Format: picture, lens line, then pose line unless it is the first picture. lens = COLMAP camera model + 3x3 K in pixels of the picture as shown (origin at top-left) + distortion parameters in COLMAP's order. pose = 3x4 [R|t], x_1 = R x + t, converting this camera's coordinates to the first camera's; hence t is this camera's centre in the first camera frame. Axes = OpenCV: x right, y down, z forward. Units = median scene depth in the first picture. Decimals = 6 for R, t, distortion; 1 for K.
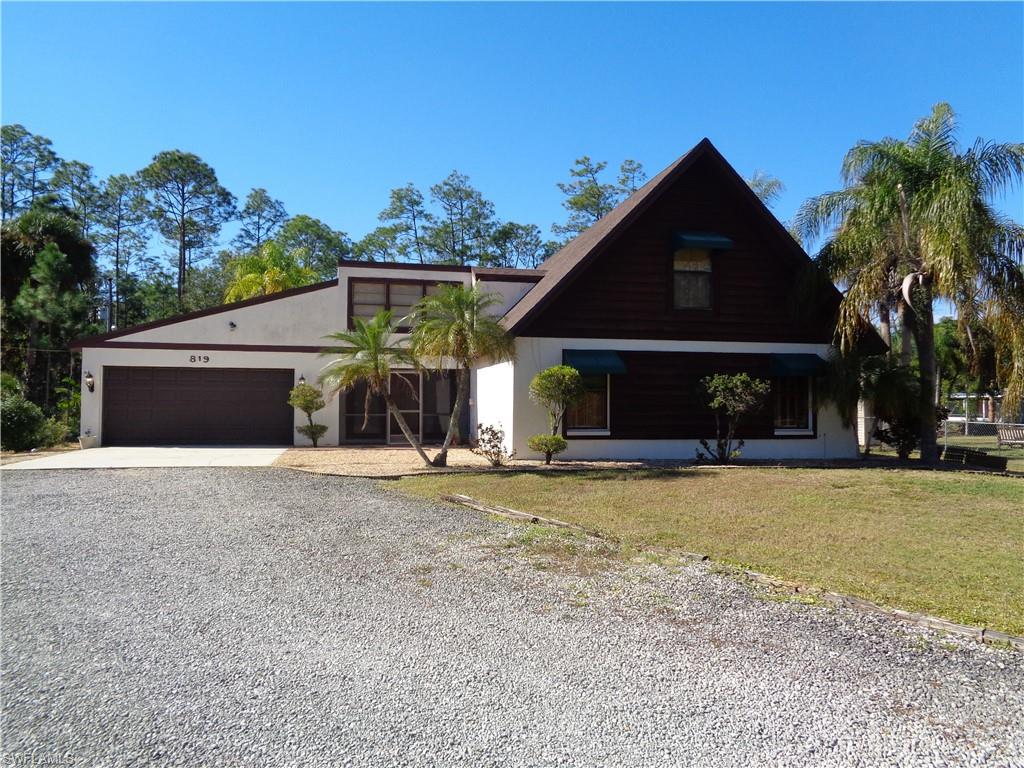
lens RADIAL K [[766.1, 0, 514.1], [0, 766.1, 383.7], [0, 0, 1]] dist [-0.005120, -0.004568]
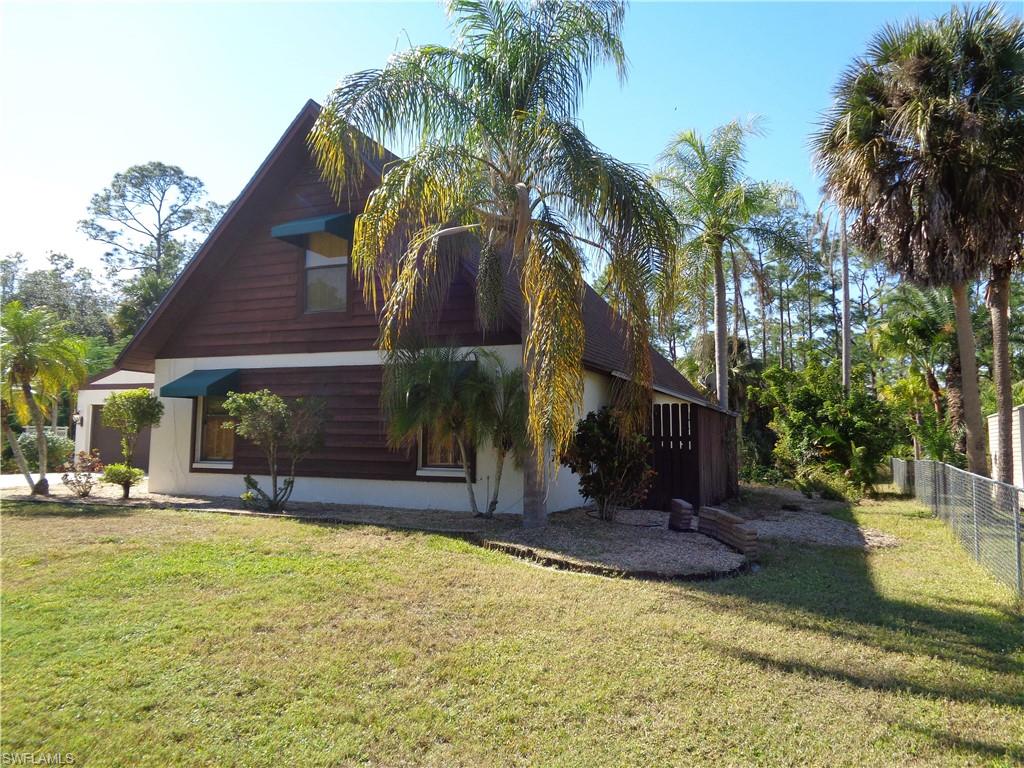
lens RADIAL K [[766.1, 0, 514.1], [0, 766.1, 383.7], [0, 0, 1]] dist [-0.005120, -0.004568]
pose [[0.840973, -0.037076, -0.539805, 0.846600], [0.001126, 0.997767, -0.066777, 0.030289], [0.541076, 0.055550, 0.839137, 0.454662]]
